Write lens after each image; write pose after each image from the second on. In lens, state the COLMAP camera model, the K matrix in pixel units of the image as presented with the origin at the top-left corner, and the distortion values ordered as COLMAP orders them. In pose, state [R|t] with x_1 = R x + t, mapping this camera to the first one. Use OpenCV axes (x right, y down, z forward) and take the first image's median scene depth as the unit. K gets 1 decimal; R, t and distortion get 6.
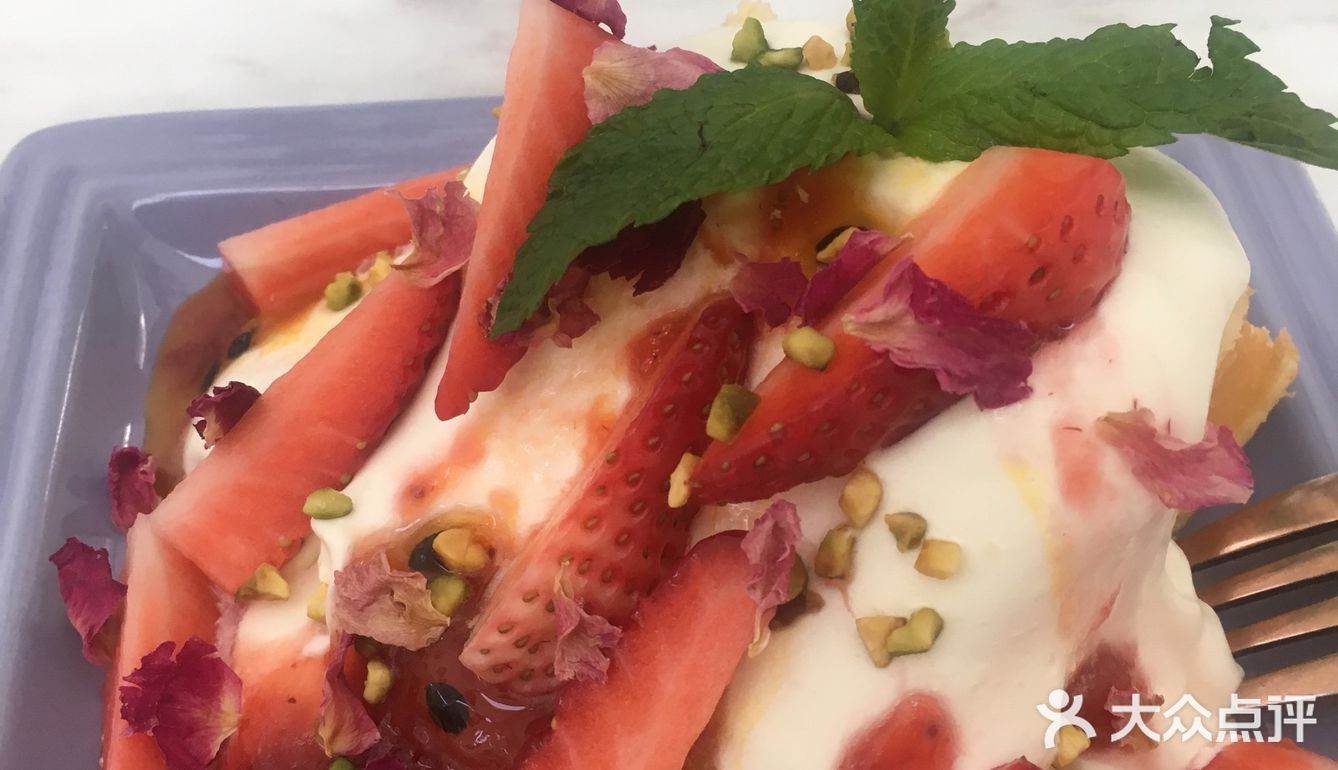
lens RADIAL K [[1506.9, 0, 671.3], [0, 1506.9, 356.2], [0, 0, 1]] dist [0.055272, -0.359986]
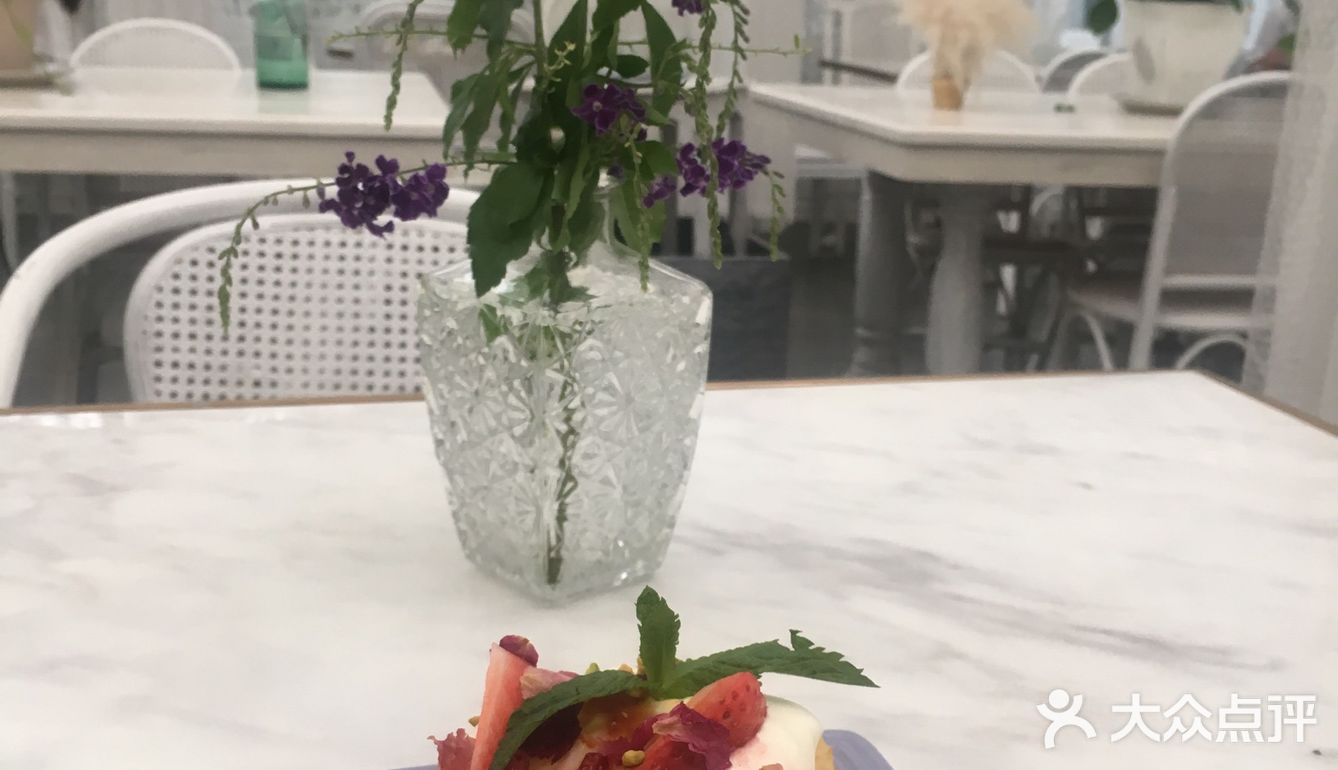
lens RADIAL K [[1506.9, 0, 671.3], [0, 1506.9, 356.2], [0, 0, 1]] dist [0.055272, -0.359986]
pose [[0.987768, -0.027720, 0.153449, -0.165995], [0.116243, 0.786826, -0.606130, 0.805478], [-0.103936, 0.616553, 0.780423, -1.032018]]
